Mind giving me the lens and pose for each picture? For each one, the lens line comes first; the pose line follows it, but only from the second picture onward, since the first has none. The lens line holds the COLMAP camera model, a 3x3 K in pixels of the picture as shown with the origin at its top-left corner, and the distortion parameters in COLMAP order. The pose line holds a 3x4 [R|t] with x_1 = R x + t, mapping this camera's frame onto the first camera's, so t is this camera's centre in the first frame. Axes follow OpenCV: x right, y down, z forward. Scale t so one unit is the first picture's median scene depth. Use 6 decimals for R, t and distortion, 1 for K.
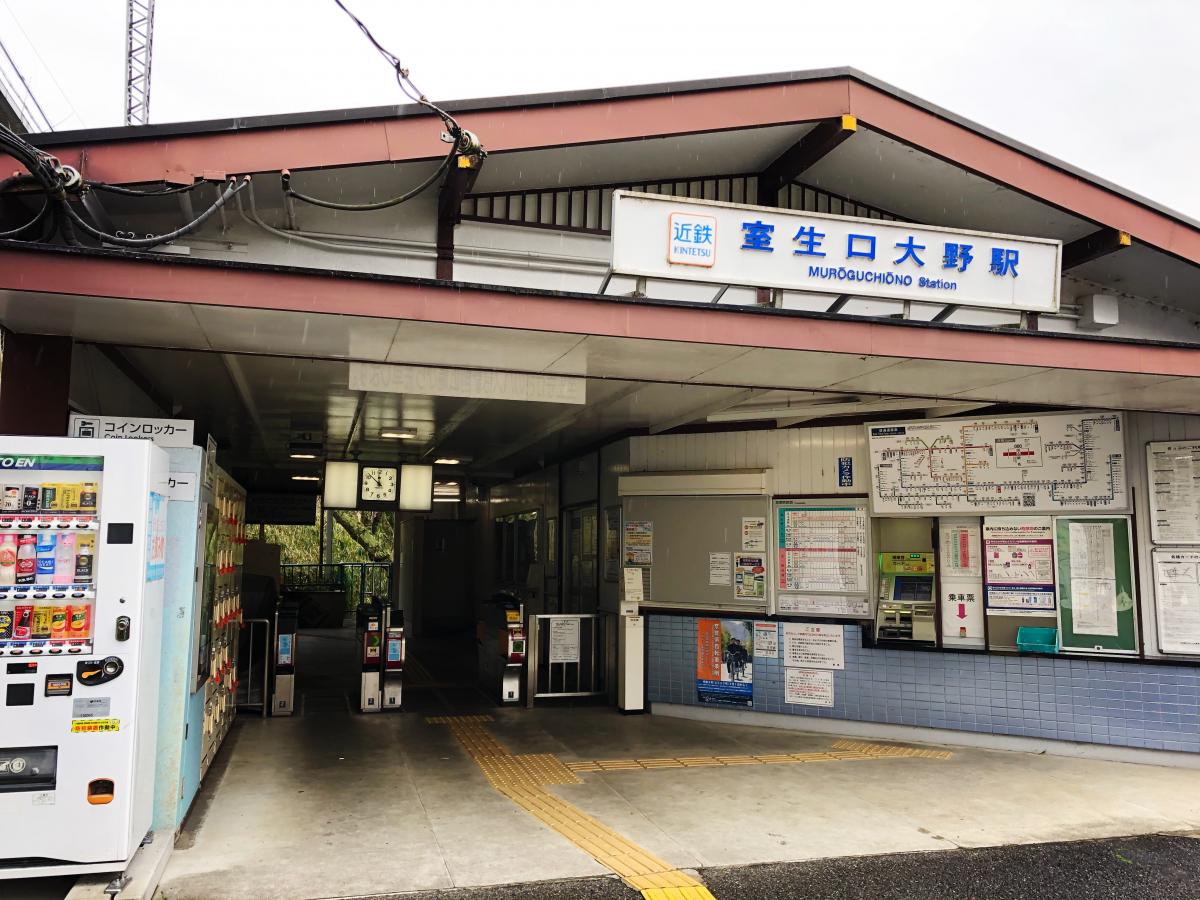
lens RADIAL K [[969.9, 0, 596.5], [0, 969.9, 441.0], [0, 0, 1]] dist [0.020302, -0.002609]
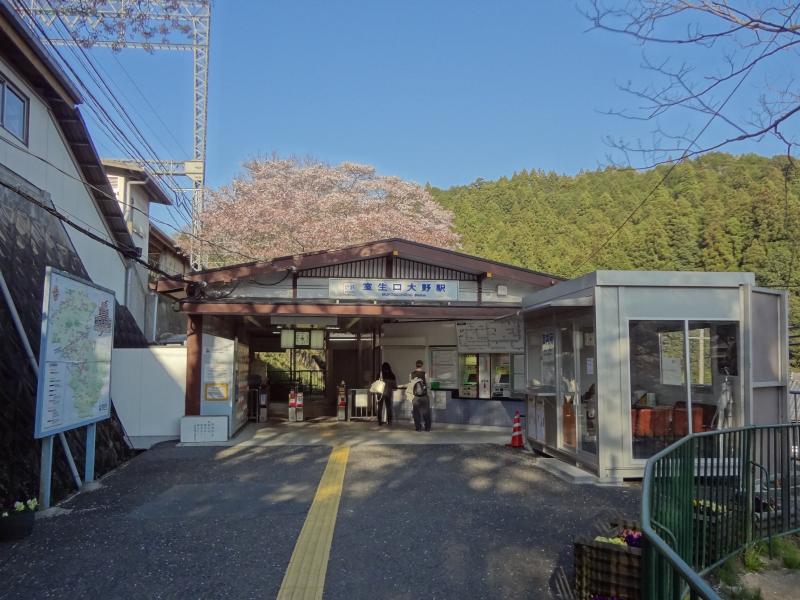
lens RADIAL K [[677.5, 0, 406.8], [0, 677.5, 300.8], [0, 0, 1]] dist [-0.011293, -0.005597]
pose [[0.990719, -0.018221, -0.134699, 0.448077], [0.021220, 0.999557, 0.020856, -0.134593], [0.134259, -0.023521, 0.990667, -1.094551]]
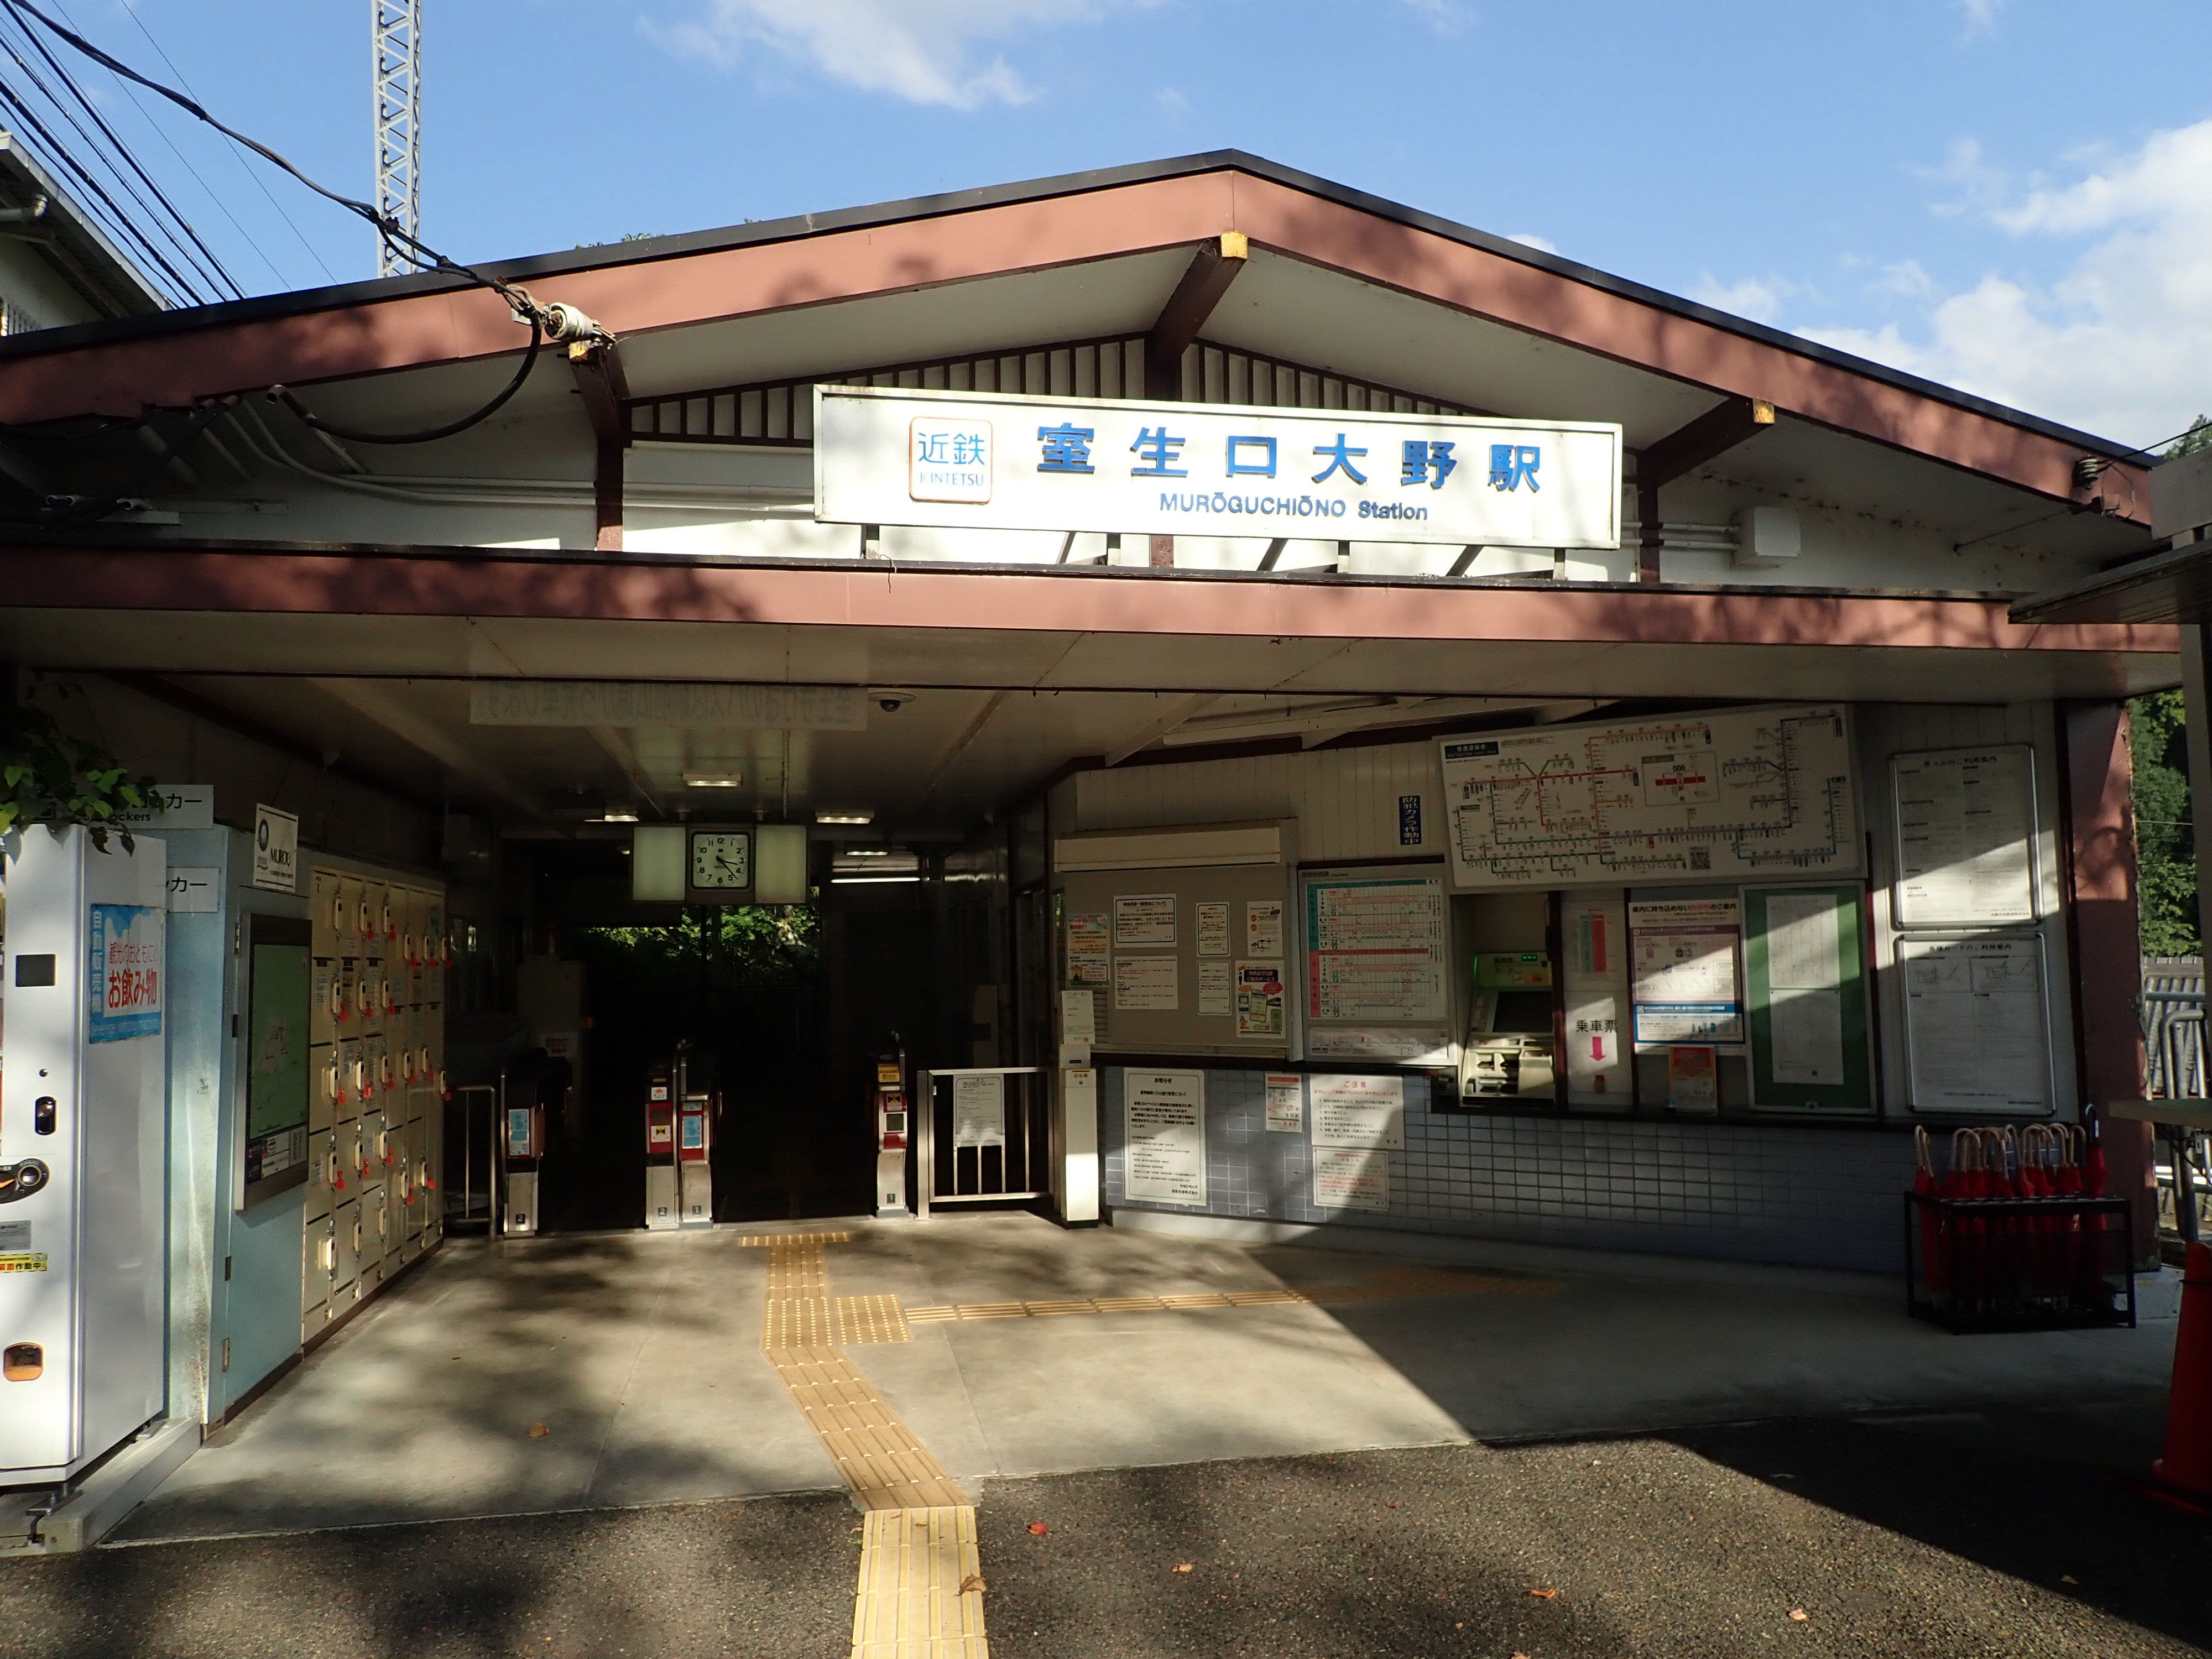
lens RADIAL K [[1636.0, 0, 1110.4], [0, 1636.0, 841.1], [0, 0, 1]] dist [0.006280, 0.006595]
pose [[0.996158, -0.033320, -0.080991, 0.174481], [0.036952, 0.998358, 0.043760, -0.006785], [0.079400, -0.046584, 0.995754, -0.014652]]
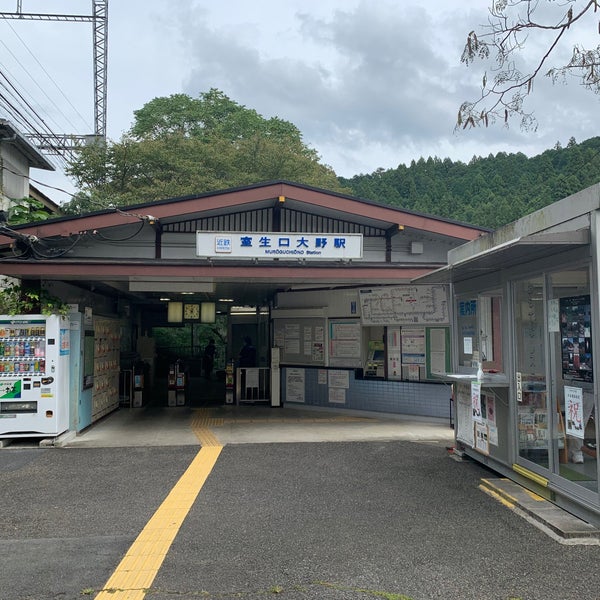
lens RADIAL K [[598.0, 0, 300.0], [0, 598.0, 300.0], [0, 0, 1]] dist [0.156182, -0.330264]
pose [[0.986728, -0.021686, -0.160927, 0.412935], [0.030379, 0.998198, 0.051753, -0.077785], [0.159515, -0.055955, 0.985609, -0.553151]]
